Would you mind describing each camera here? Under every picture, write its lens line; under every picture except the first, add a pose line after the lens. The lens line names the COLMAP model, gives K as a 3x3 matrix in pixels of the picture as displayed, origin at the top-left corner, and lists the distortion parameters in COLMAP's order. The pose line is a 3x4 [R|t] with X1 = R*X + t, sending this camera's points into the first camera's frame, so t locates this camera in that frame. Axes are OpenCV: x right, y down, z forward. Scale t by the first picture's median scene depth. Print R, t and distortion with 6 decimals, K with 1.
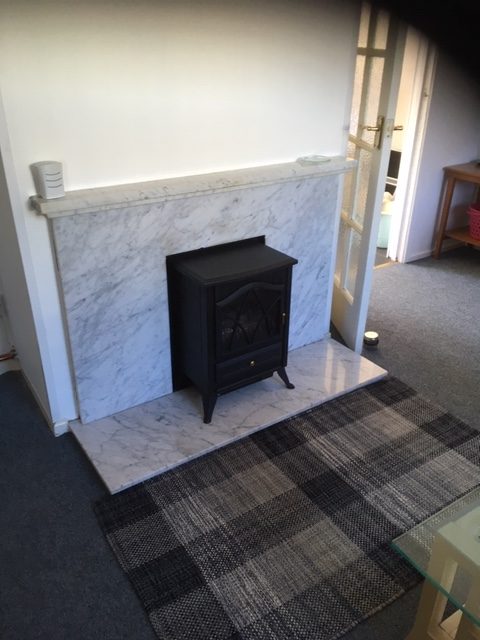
lens RADIAL K [[546.9, 0, 242.3], [0, 546.9, 320.1], [0, 0, 1]] dist [0.021661, -0.019921]
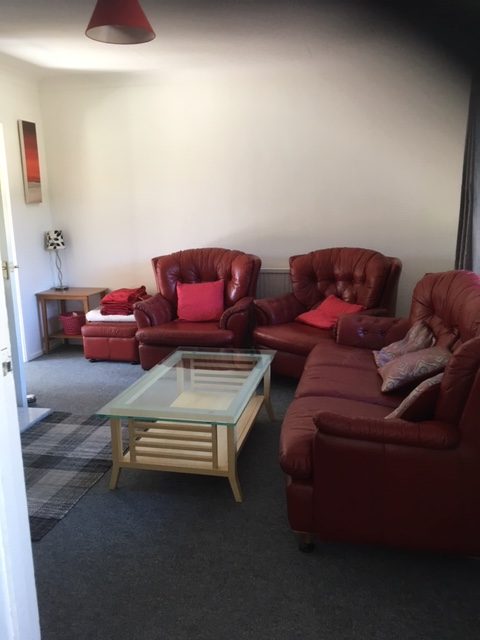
lens RADIAL K [[546.9, 0, 240.9], [0, 546.9, 318.8], [0, 0, 1]] dist [0.021661, -0.019921]
pose [[0.716056, -0.166483, 0.677899, -0.406275], [0.337749, 0.932527, -0.127744, 0.260627], [-0.610892, 0.320431, 0.723971, -0.624099]]
